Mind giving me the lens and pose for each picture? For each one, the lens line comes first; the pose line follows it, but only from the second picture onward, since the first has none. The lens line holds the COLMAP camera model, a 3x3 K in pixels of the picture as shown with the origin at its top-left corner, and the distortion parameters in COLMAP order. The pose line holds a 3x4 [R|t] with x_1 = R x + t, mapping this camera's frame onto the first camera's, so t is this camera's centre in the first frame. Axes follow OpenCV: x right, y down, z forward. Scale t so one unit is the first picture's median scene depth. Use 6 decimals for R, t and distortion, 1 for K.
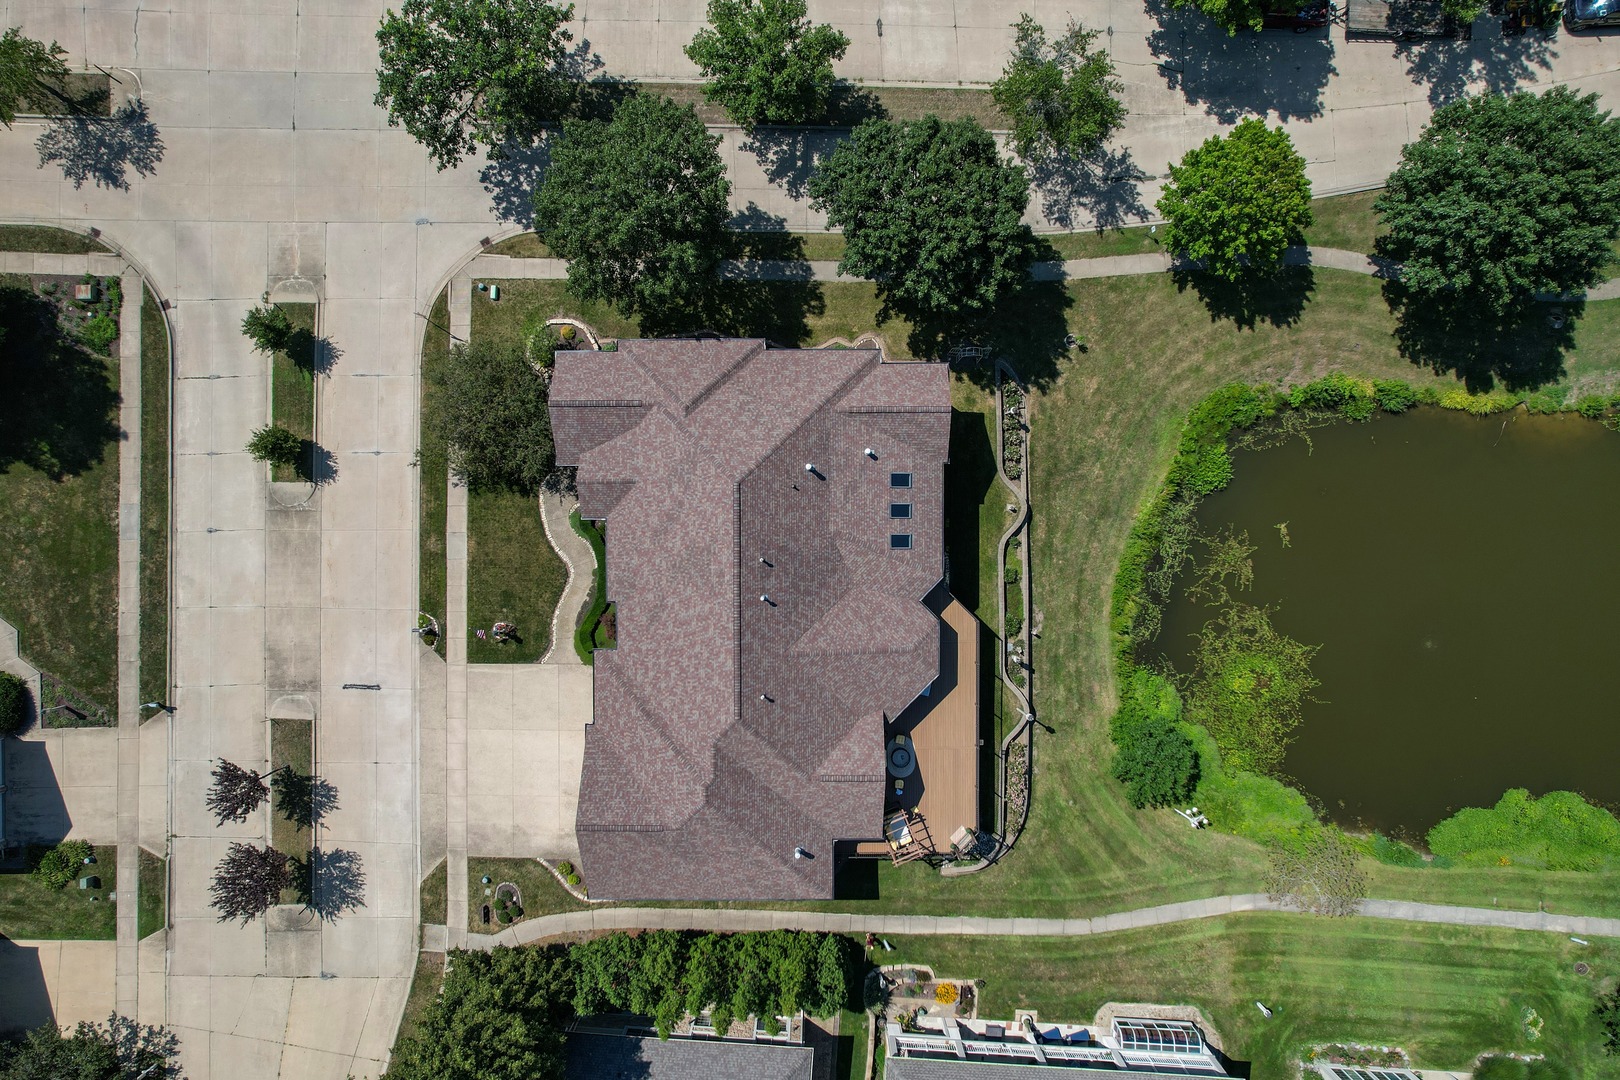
lens RADIAL K [[1038.9, 0, 816.9], [0, 1038.9, 551.1], [0, 0, 1]] dist [-0.074288, 0.069039]
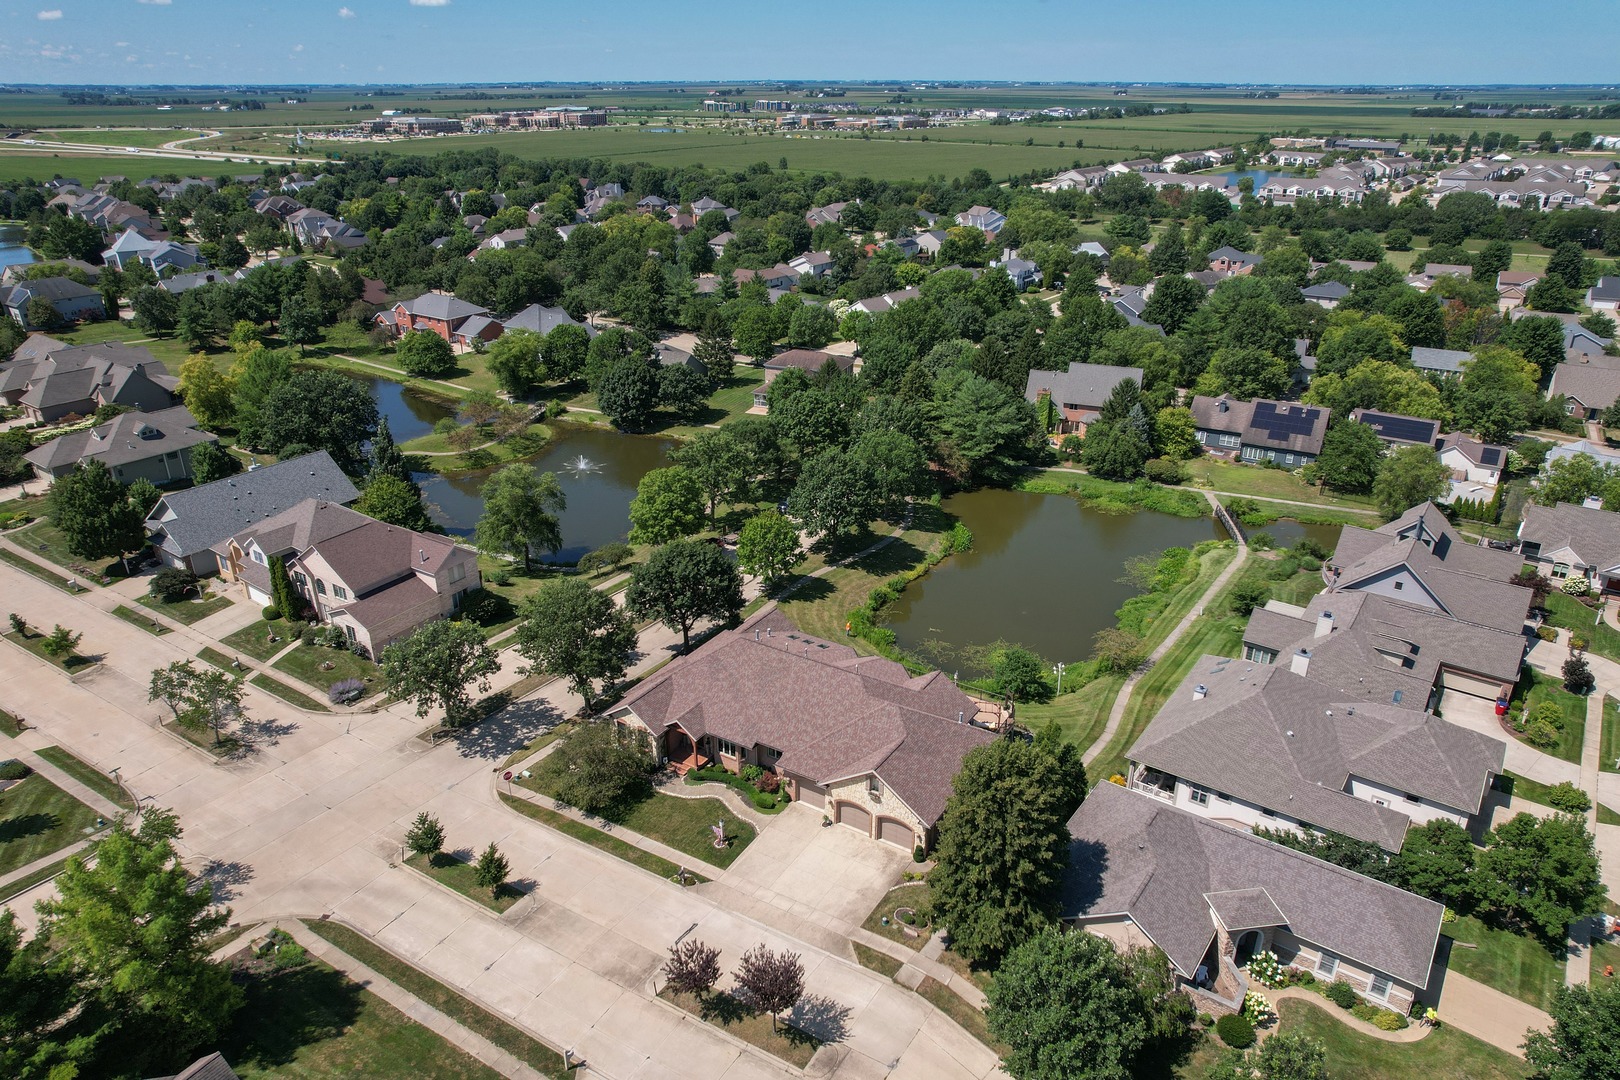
lens RADIAL K [[1076.6, 0, 816.8], [0, 1076.6, 541.4], [0, 0, 1]] dist [-0.077829, 0.075249]
pose [[0.533011, -0.330612, 0.778842, -1.128981], [0.846029, 0.195671, -0.495931, 0.748658], [0.011564, 0.923260, 0.384002, 0.135925]]
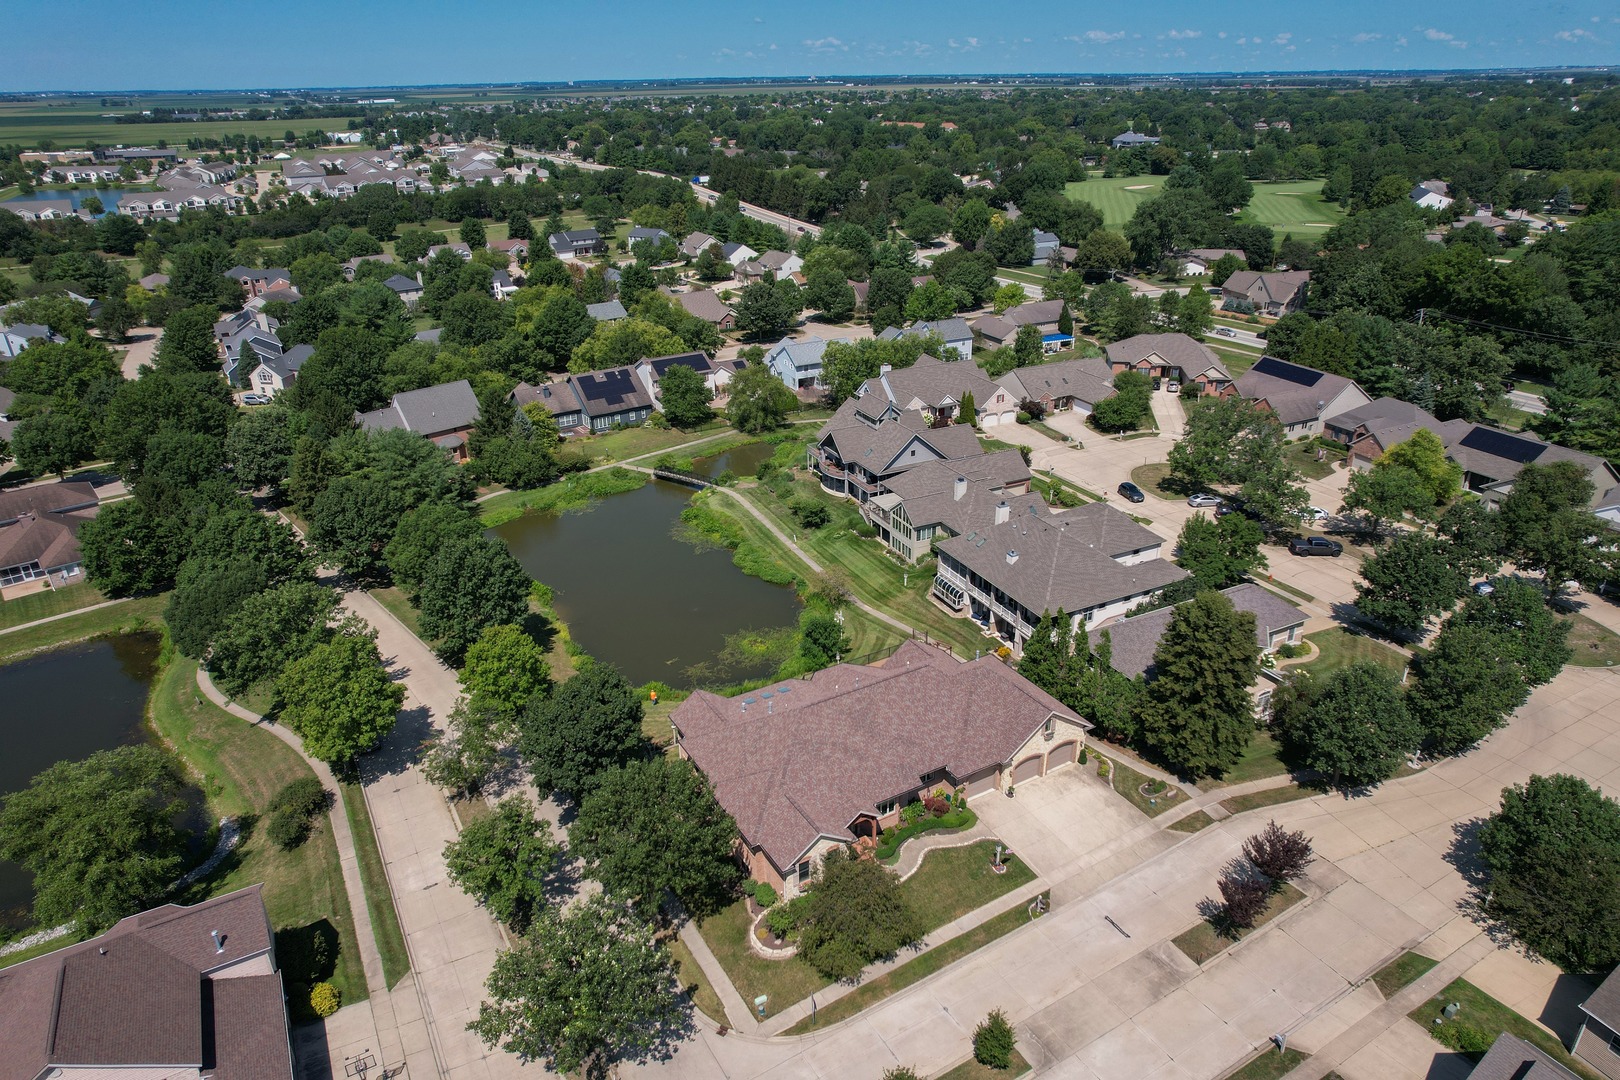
lens RADIAL K [[1038.9, 0, 816.9], [0, 1038.9, 551.1], [0, 0, 1]] dist [-0.074288, 0.069039]
pose [[-0.504789, -0.350535, 0.788868, -1.016218], [0.862406, -0.244991, 0.442984, -0.555644], [0.037984, 0.903938, 0.425972, 0.112301]]
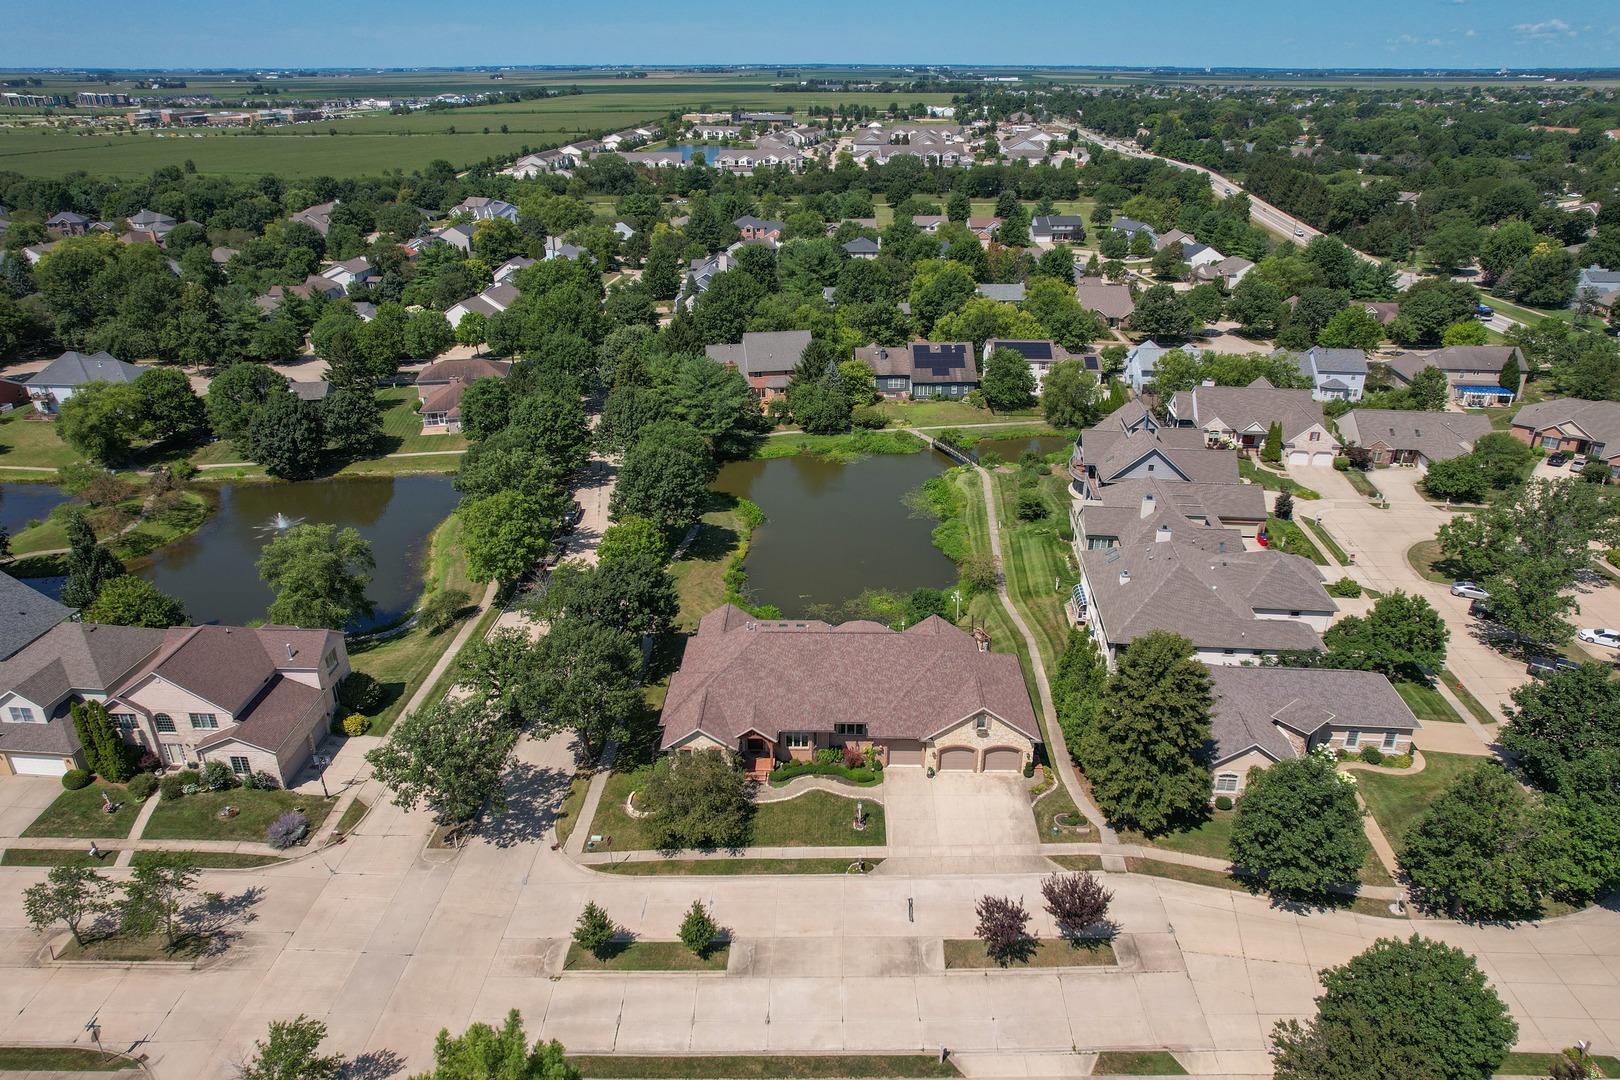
lens RADIAL K [[1076.6, 0, 816.8], [0, 1076.6, 541.4], [0, 0, 1]] dist [-0.077829, 0.075249]
pose [[0.019460, -0.404440, 0.914357, -1.357055], [0.999594, -0.011163, -0.026211, 0.061143], [0.020808, 0.914496, 0.404059, 0.126055]]
